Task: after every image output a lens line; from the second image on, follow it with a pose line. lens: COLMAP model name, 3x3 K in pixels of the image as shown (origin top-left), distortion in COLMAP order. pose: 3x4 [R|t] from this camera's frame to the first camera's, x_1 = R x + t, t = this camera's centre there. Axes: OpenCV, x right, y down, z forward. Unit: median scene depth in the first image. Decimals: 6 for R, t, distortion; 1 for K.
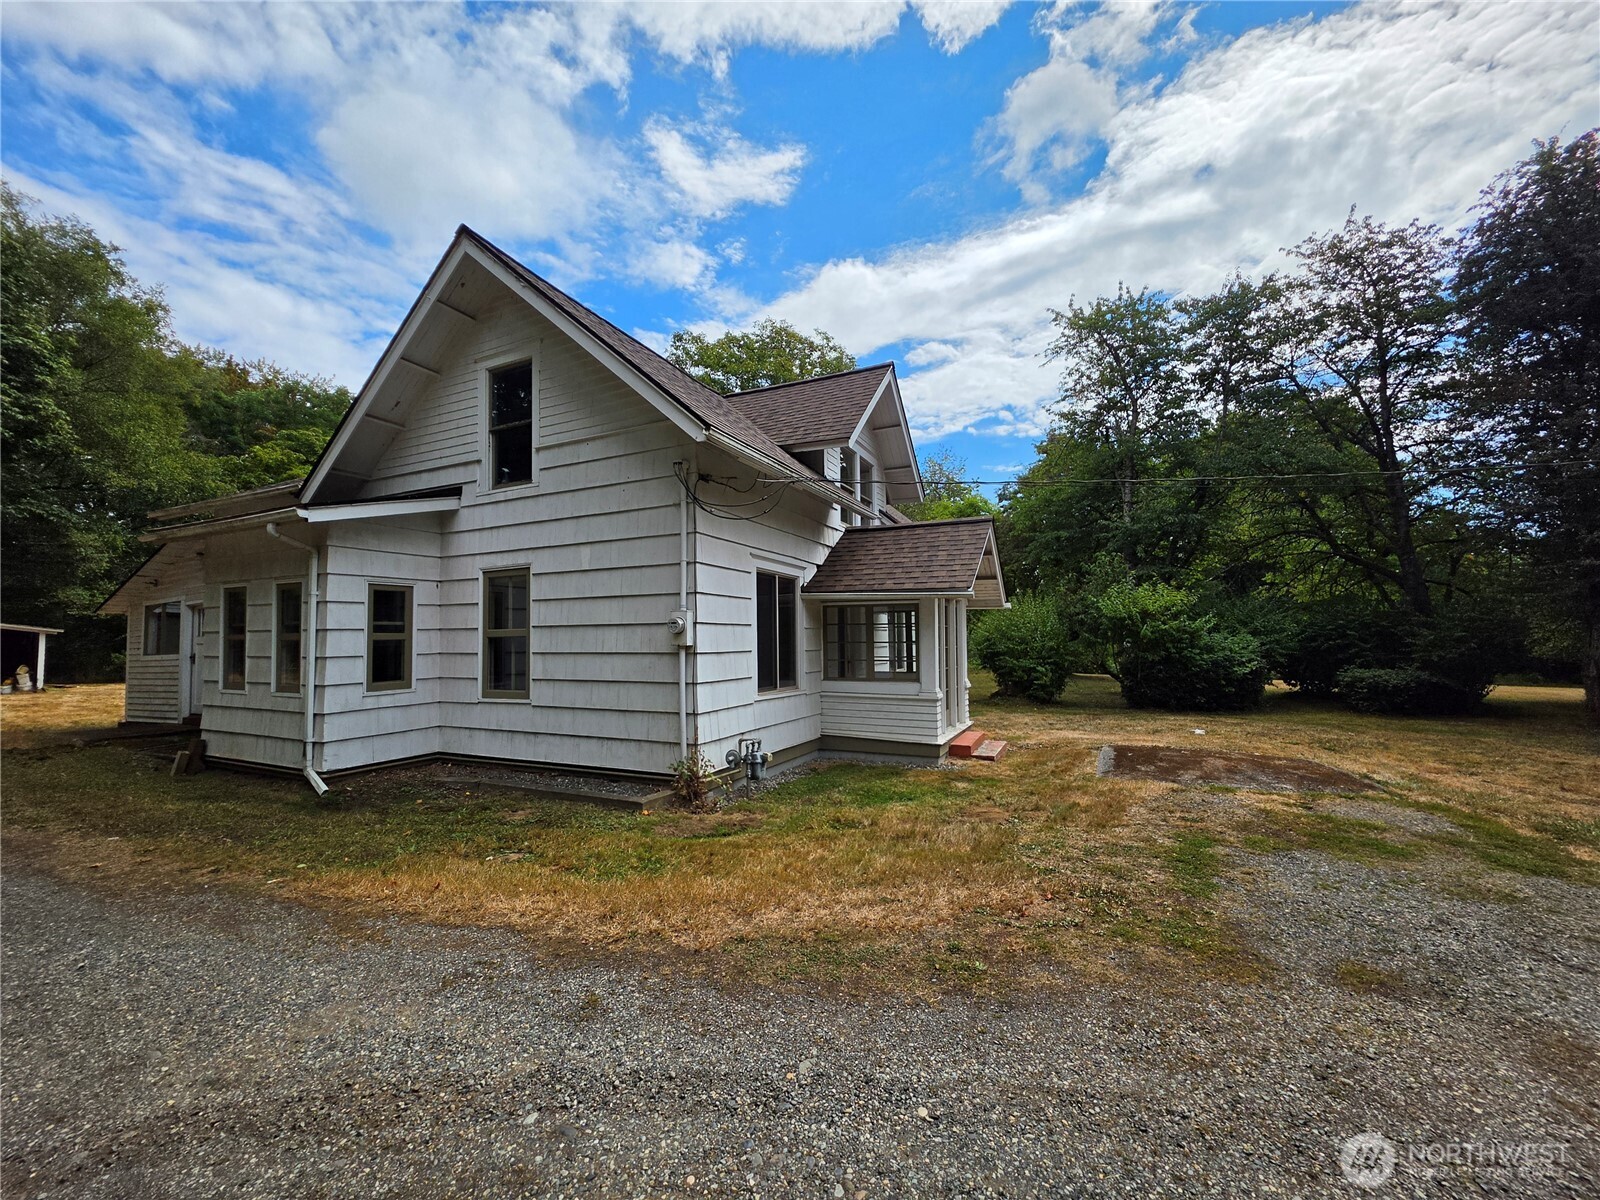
lens RADIAL K [[639.3, 0, 794.9], [0, 639.3, 608.8], [0, 0, 1]] dist [-0.004091, 0.000498]
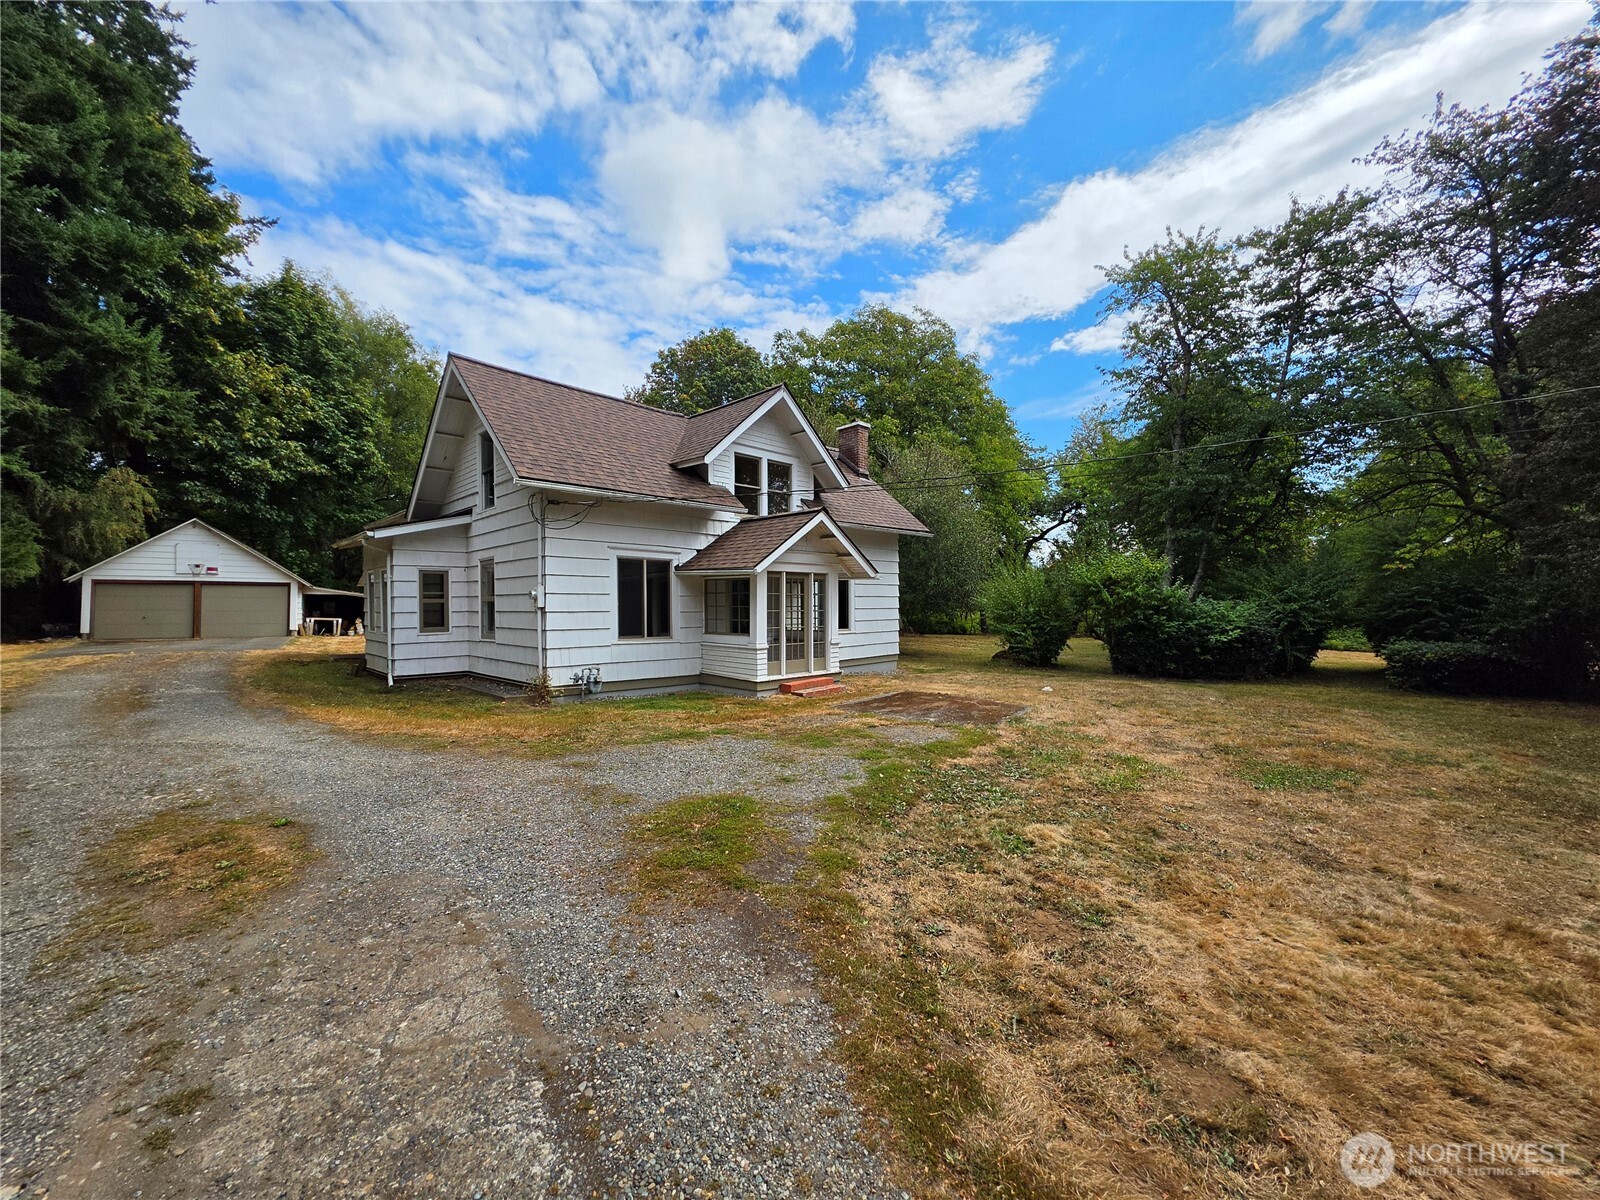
lens RADIAL K [[640.0, 0, 795.6], [0, 640.0, 609.8], [0, 0, 1]] dist [-0.002933, -0.000008]
pose [[0.939144, 0.009025, -0.343404, 0.814237], [0.011126, 0.998331, 0.056664, -0.017671], [0.343343, -0.057036, 0.937477, -0.253364]]
